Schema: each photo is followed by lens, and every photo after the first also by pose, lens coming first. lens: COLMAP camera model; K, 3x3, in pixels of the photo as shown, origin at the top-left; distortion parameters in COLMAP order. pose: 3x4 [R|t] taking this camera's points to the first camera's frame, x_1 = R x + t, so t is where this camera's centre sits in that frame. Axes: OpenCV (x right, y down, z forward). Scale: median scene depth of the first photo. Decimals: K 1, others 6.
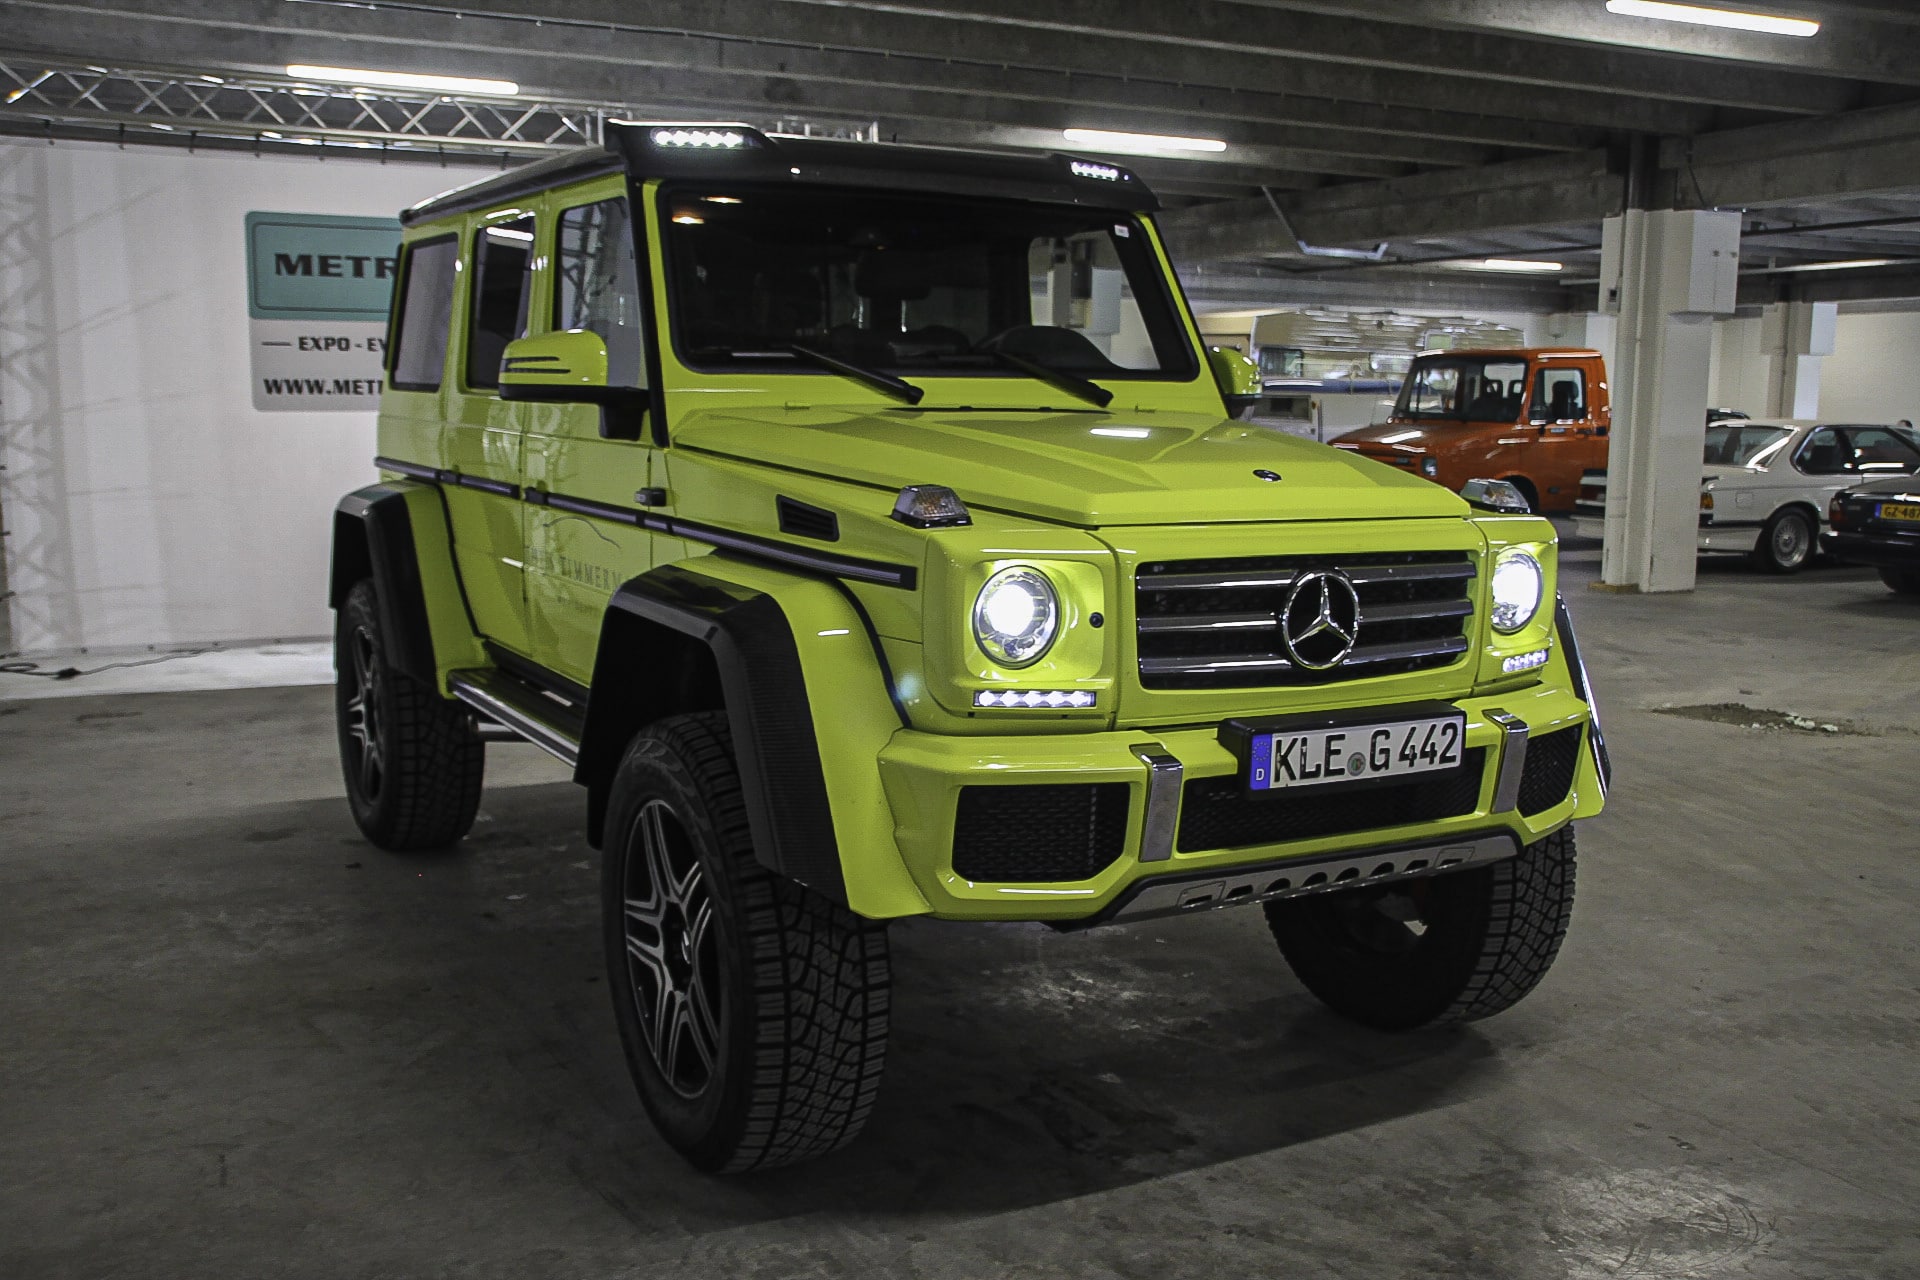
lens RADIAL K [[1881.4, 0, 955.9], [0, 1881.4, 642.3], [0, 0, 1]] dist [-0.015177, 0.000000]
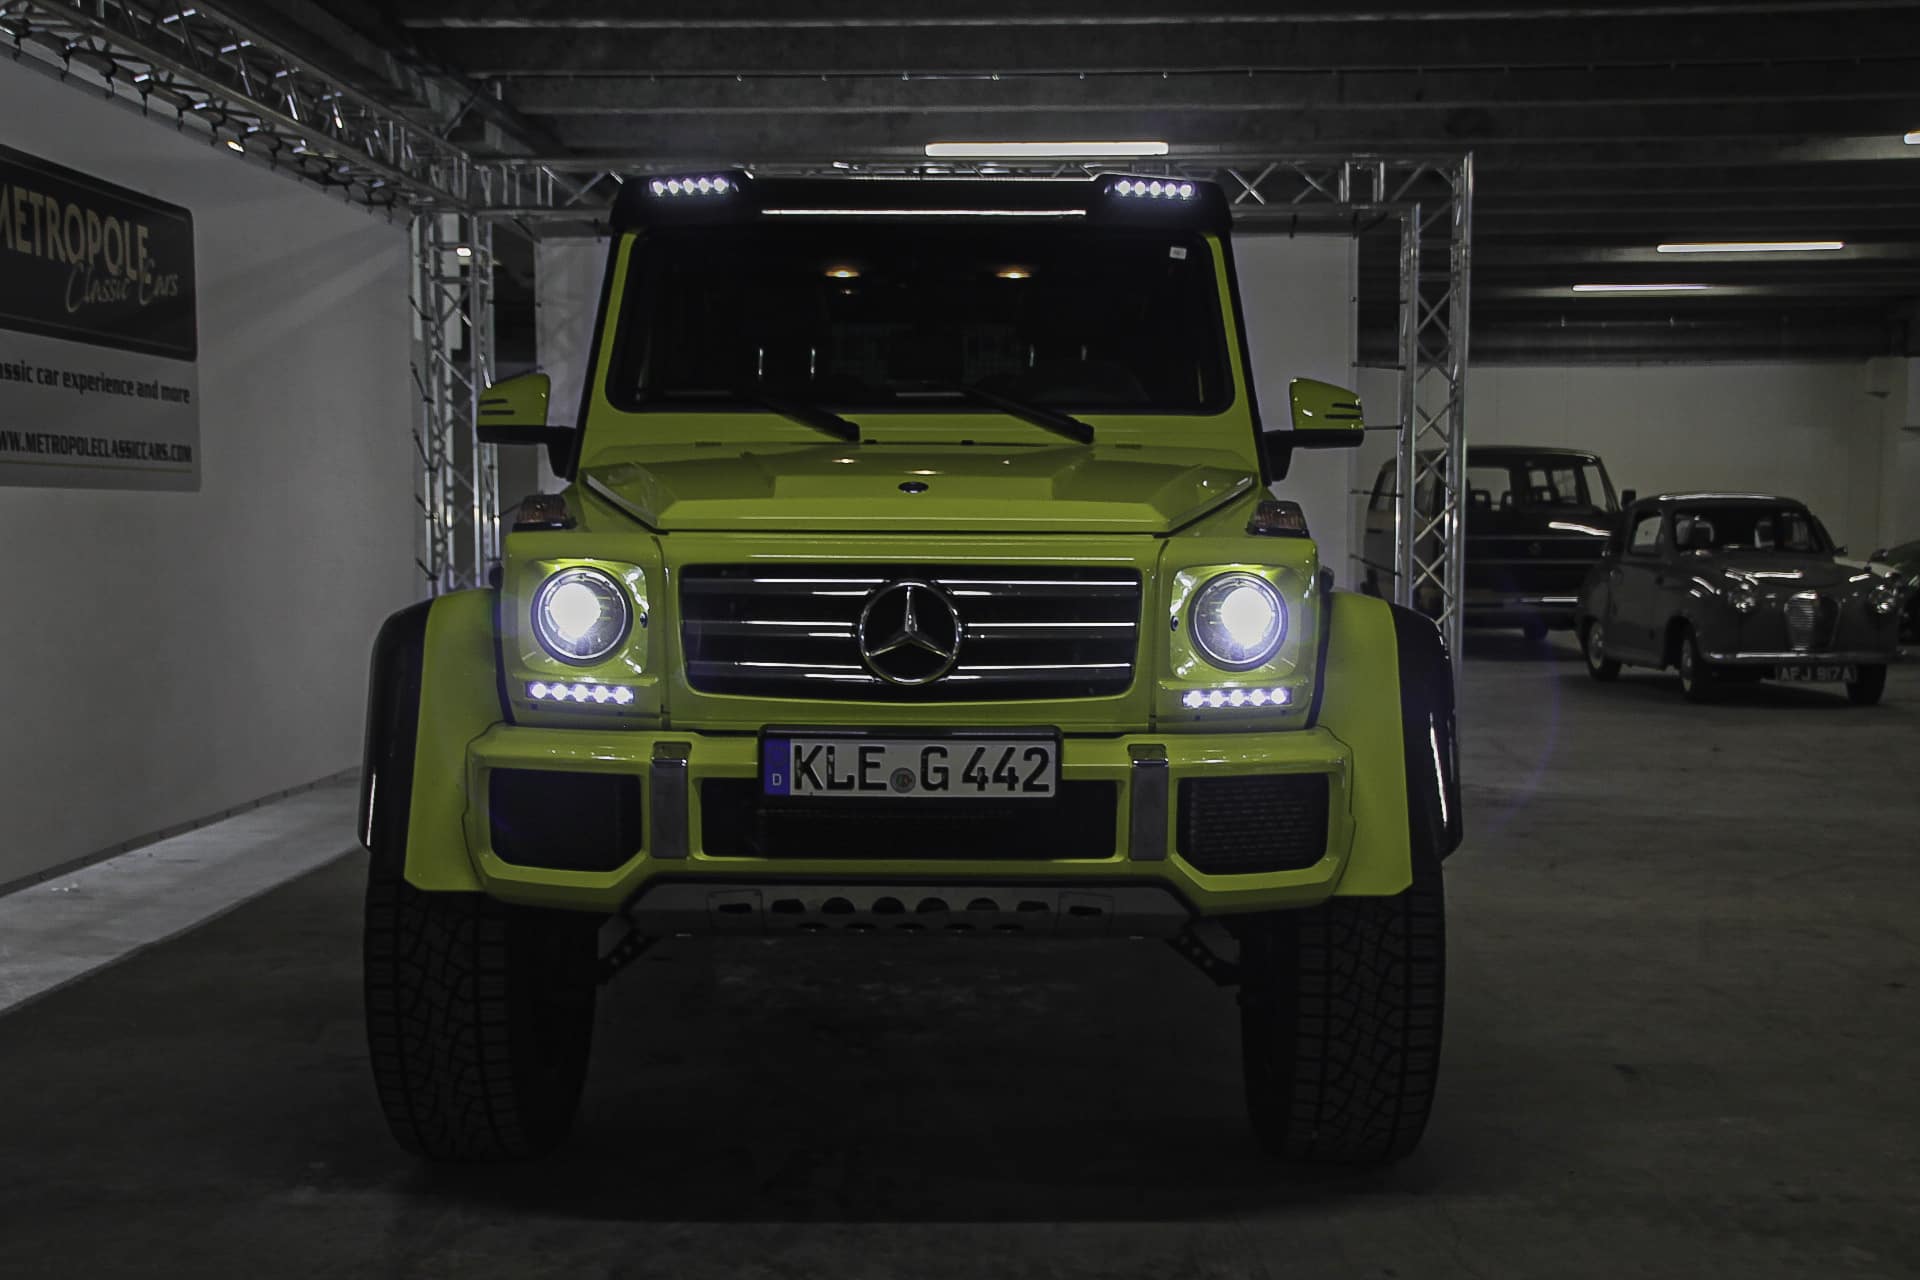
lens RADIAL K [[2409.0, 0, 969.1], [0, 2409.0, 656.6], [0, 0, 1]] dist [0.055180, 0.000000]
pose [[0.863835, 0.018820, -0.503424, 0.835507], [-0.059813, 0.996065, -0.065398, 0.078404], [0.500212, 0.086605, 0.861561, -0.035693]]
